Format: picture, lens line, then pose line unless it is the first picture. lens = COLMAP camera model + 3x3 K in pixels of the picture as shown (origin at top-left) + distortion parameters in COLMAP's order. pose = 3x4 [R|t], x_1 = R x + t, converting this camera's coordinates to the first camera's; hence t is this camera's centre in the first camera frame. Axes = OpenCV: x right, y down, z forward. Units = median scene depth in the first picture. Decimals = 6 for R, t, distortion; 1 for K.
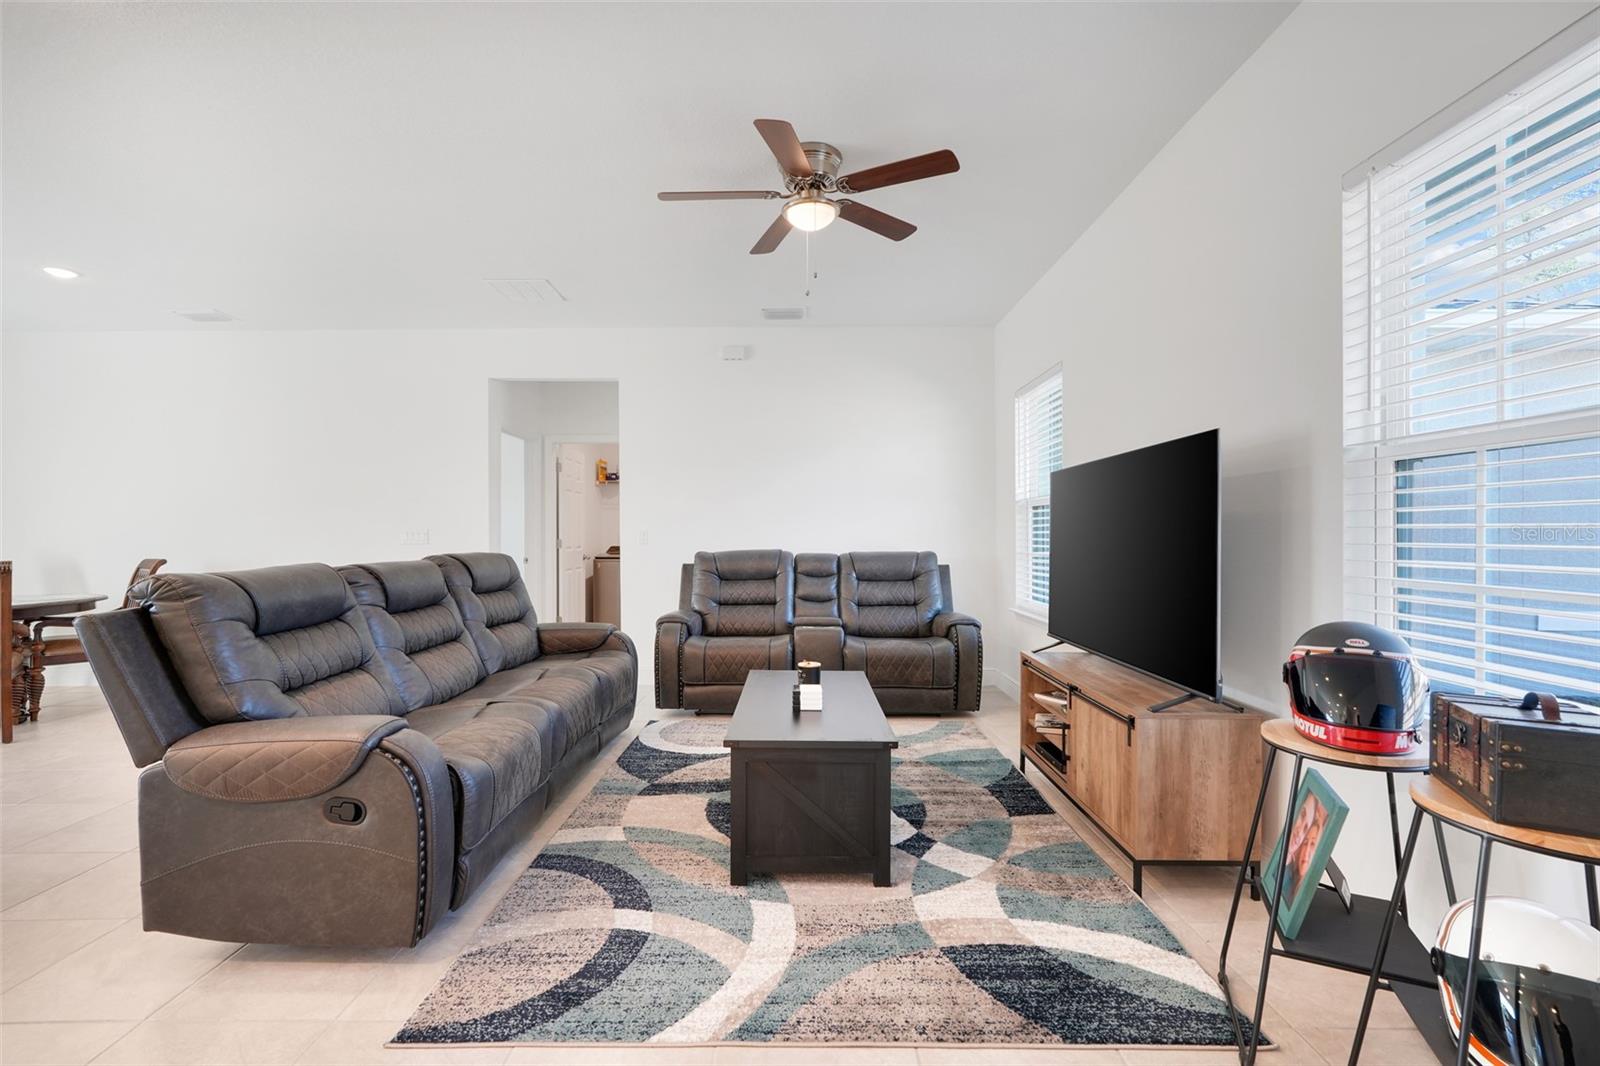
lens RADIAL K [[701.7, 0, 795.0], [0, 701.7, 533.3], [0, 0, 1]] dist [0.000793, 0.001214]
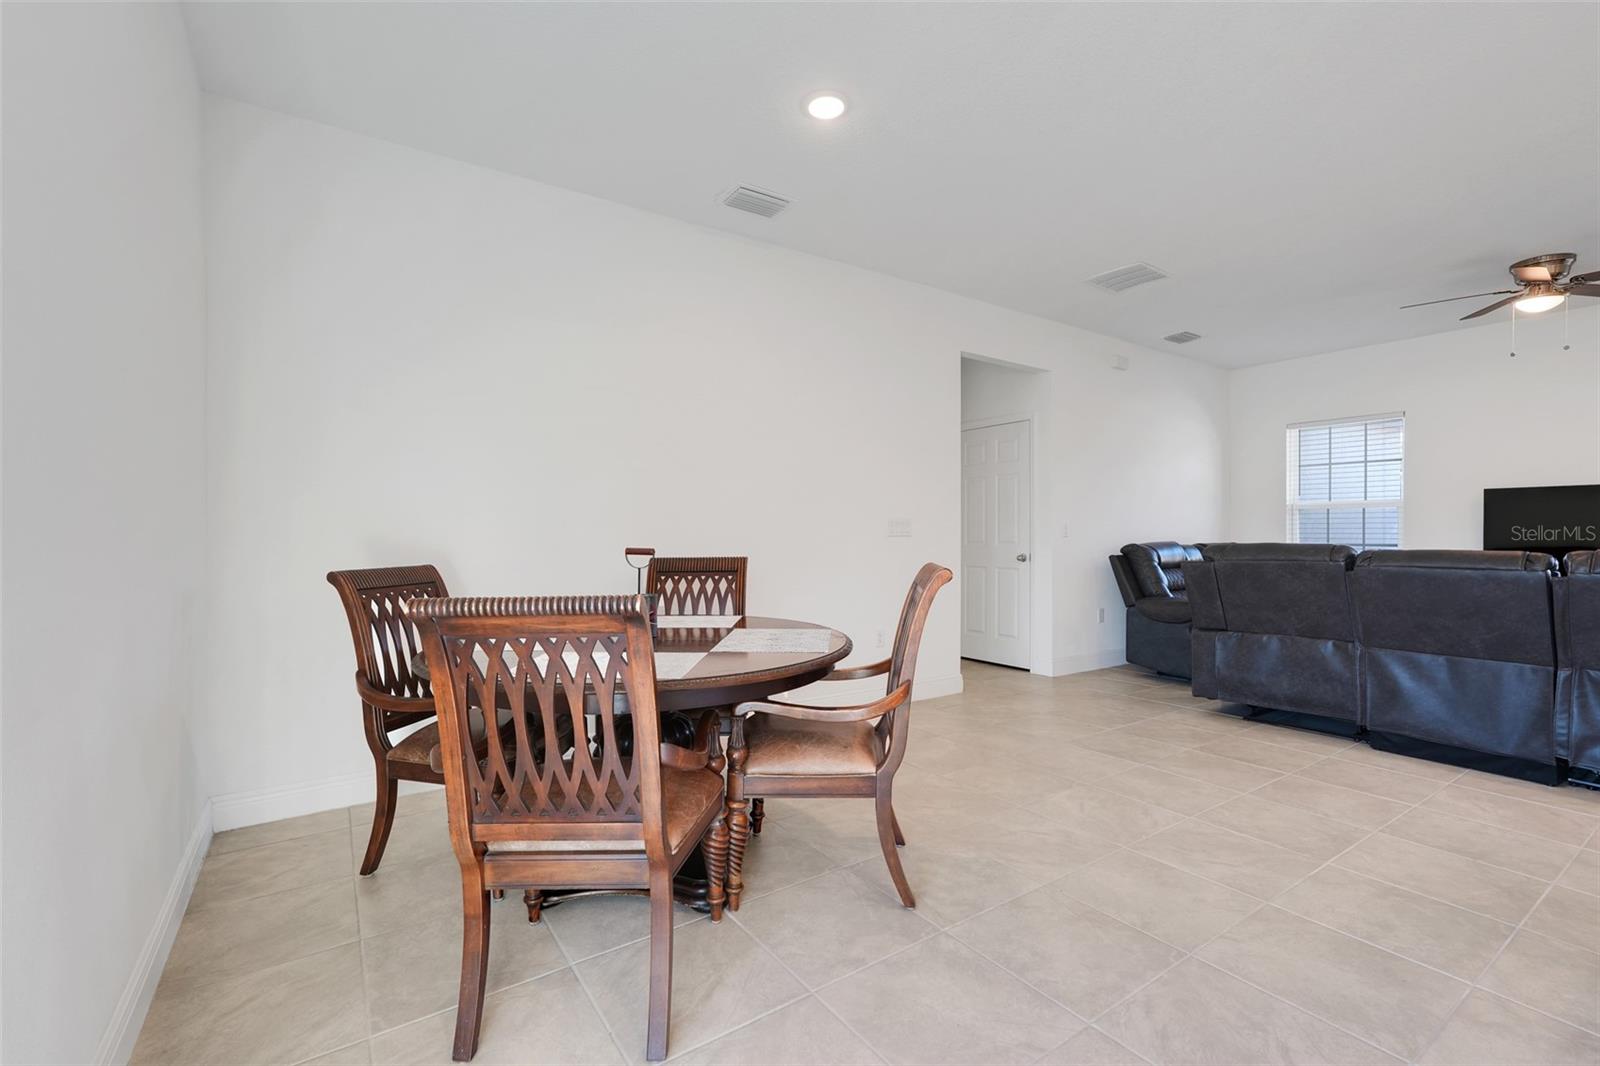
lens RADIAL K [[701.7, 0, 795.0], [0, 701.7, 533.3], [0, 0, 1]] dist [0.000793, 0.001214]
pose [[0.827414, 0.006549, 0.561555, -2.763602], [-0.008162, 0.999967, 0.000363, 0.031360], [-0.561533, -0.004884, 0.827440, 0.925249]]
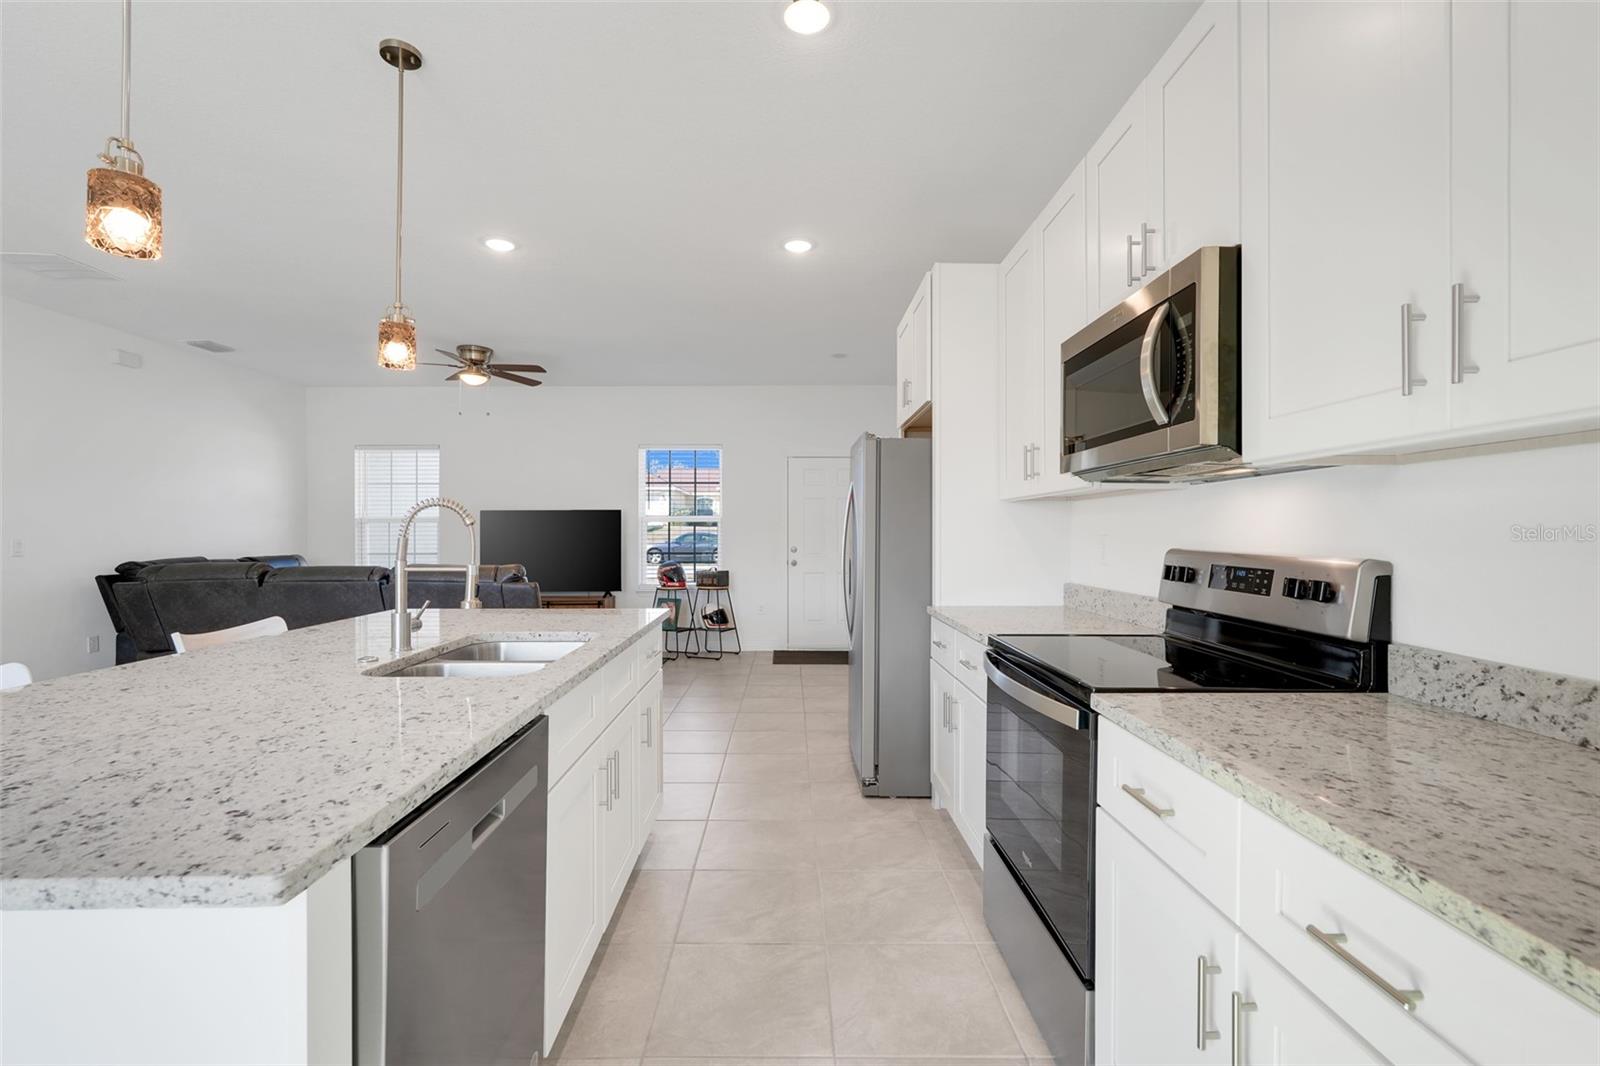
lens RADIAL K [[701.7, 0, 795.0], [0, 701.7, 533.3], [0, 0, 1]] dist [0.000793, 0.001214]
pose [[-0.002160, 0.003873, 0.999990, -2.650612], [0.000172, 0.999992, -0.003873, -0.023455], [-0.999998, 0.000164, -0.002161, 0.157760]]
